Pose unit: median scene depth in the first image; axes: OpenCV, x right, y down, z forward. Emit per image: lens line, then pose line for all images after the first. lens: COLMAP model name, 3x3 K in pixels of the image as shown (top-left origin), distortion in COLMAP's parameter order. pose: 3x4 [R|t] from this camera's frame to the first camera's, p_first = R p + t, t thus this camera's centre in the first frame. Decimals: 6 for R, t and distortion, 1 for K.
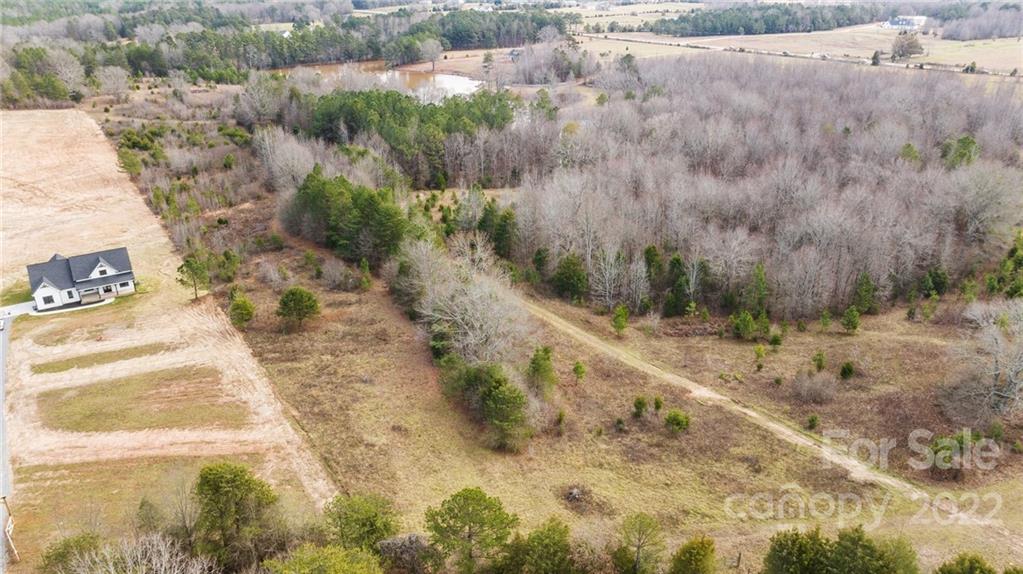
lens RADIAL K [[737.1, 0, 511.5], [0, 737.1, 287.0], [0, 0, 1]] dist [-0.035518, 0.034363]
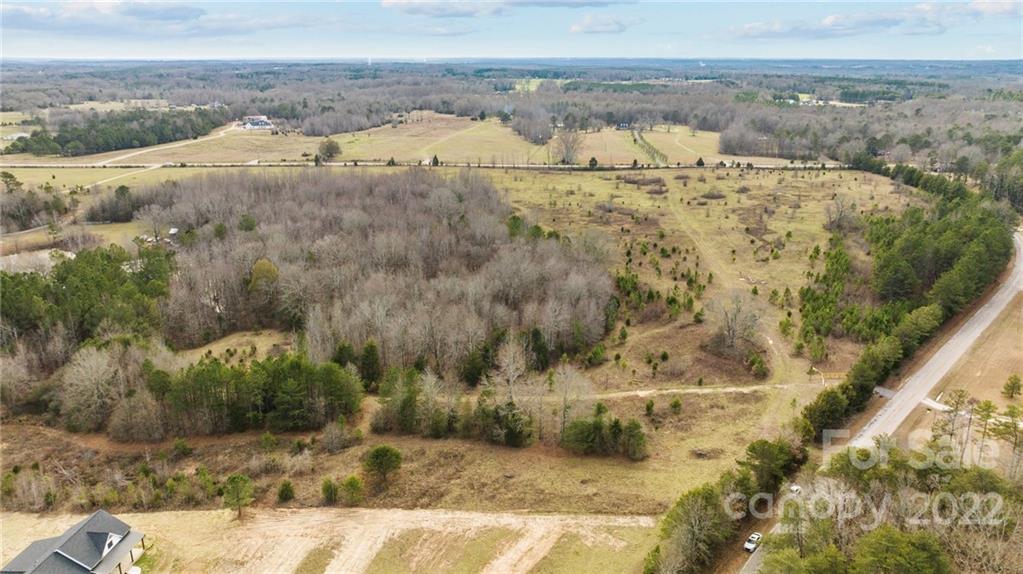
lens RADIAL K [[737.1, 0, 511.5], [0, 737.1, 287.0], [0, 0, 1]] dist [-0.035518, 0.034363]
pose [[0.595556, -0.236075, 0.767842, -0.867306], [0.316562, 0.947467, 0.045768, -0.194153], [-0.738310, 0.215812, 0.639002, 0.067076]]
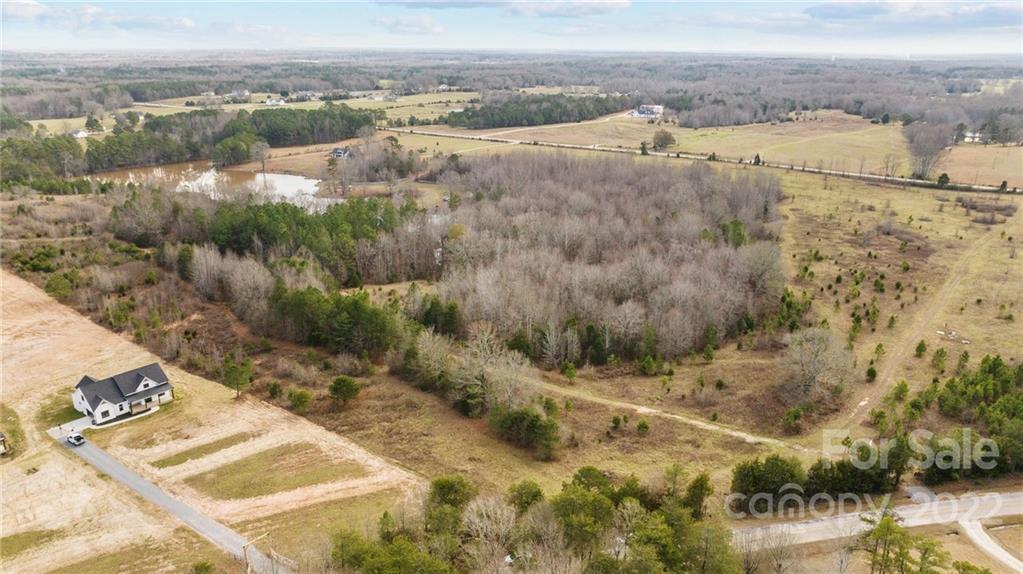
lens RADIAL K [[737.1, 0, 511.5], [0, 737.1, 287.0], [0, 0, 1]] dist [-0.035518, 0.034363]
pose [[0.950241, -0.085847, 0.299453, -0.341216], [0.113606, 0.990575, -0.076522, -0.020624], [-0.290061, 0.106734, 0.951038, -0.327477]]
